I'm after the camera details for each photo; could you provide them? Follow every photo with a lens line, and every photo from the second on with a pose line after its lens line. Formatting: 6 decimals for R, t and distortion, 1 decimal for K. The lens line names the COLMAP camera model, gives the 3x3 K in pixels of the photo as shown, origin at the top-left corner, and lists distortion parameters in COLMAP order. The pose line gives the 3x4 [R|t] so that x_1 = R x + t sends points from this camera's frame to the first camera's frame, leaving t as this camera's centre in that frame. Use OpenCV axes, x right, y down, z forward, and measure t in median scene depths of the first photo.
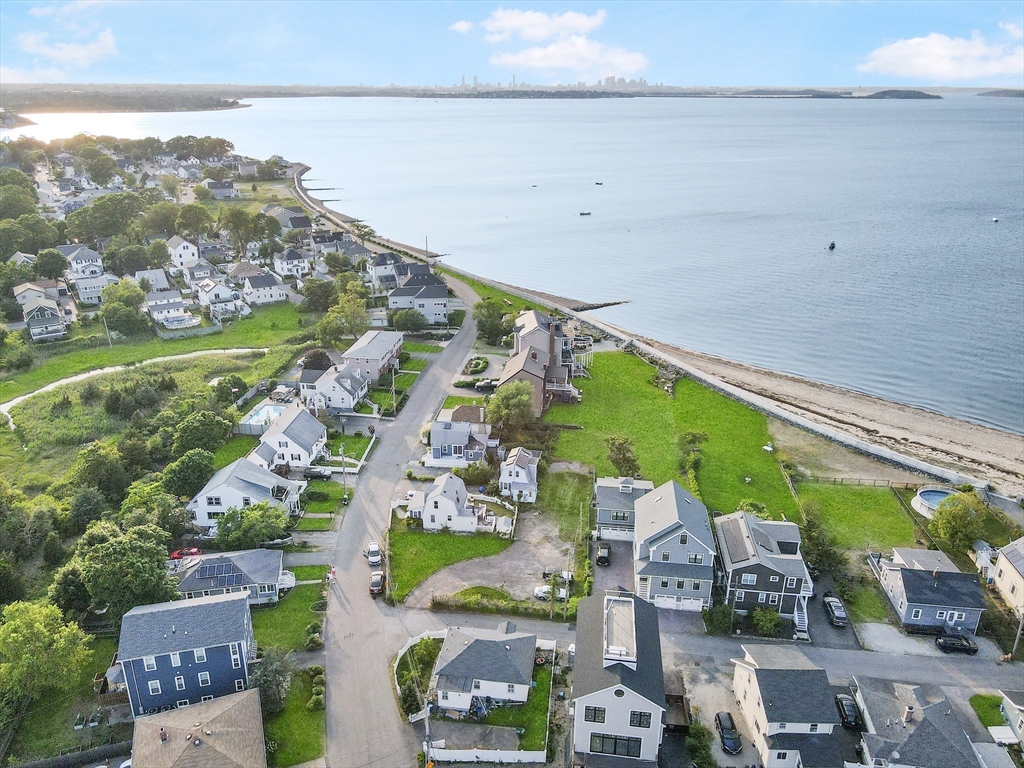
lens RADIAL K [[749.7, 0, 499.3], [0, 749.7, 382.9], [0, 0, 1]] dist [0.004937, 0.003042]
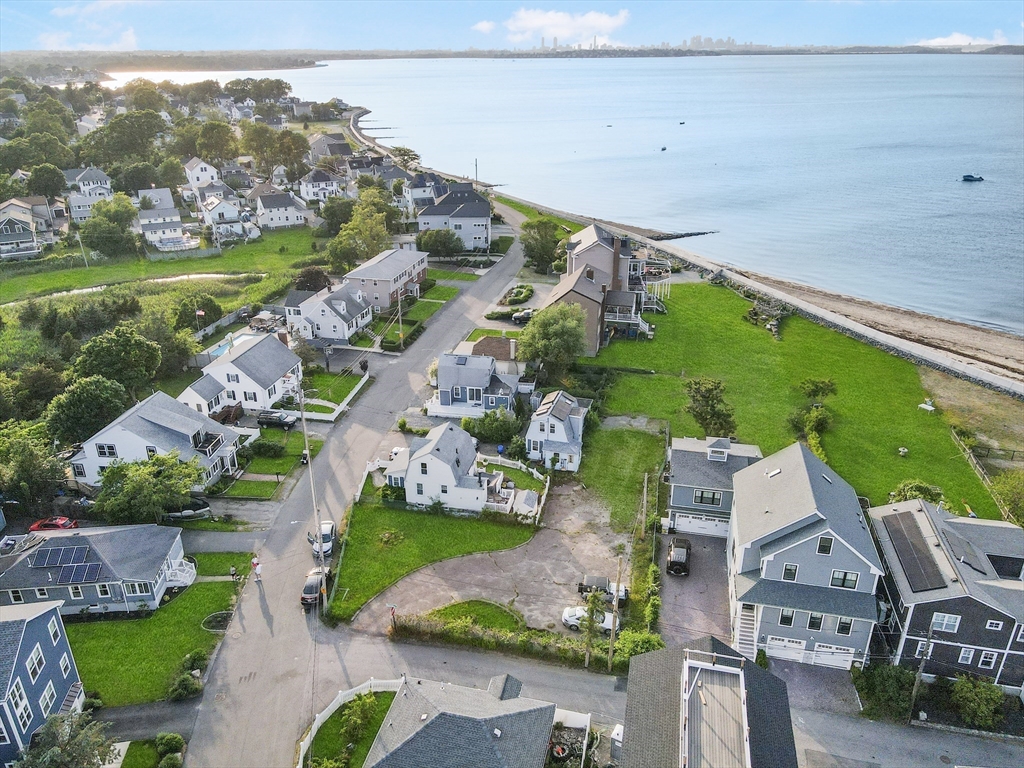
lens RADIAL K [[749.7, 0, 499.3], [0, 749.7, 382.9], [0, 0, 1]] dist [0.004937, 0.003042]
pose [[0.995145, 0.029214, -0.093985, 0.037978], [-0.025323, 0.998783, 0.042335, 0.051578], [0.095108, -0.039749, 0.994673, 0.316053]]
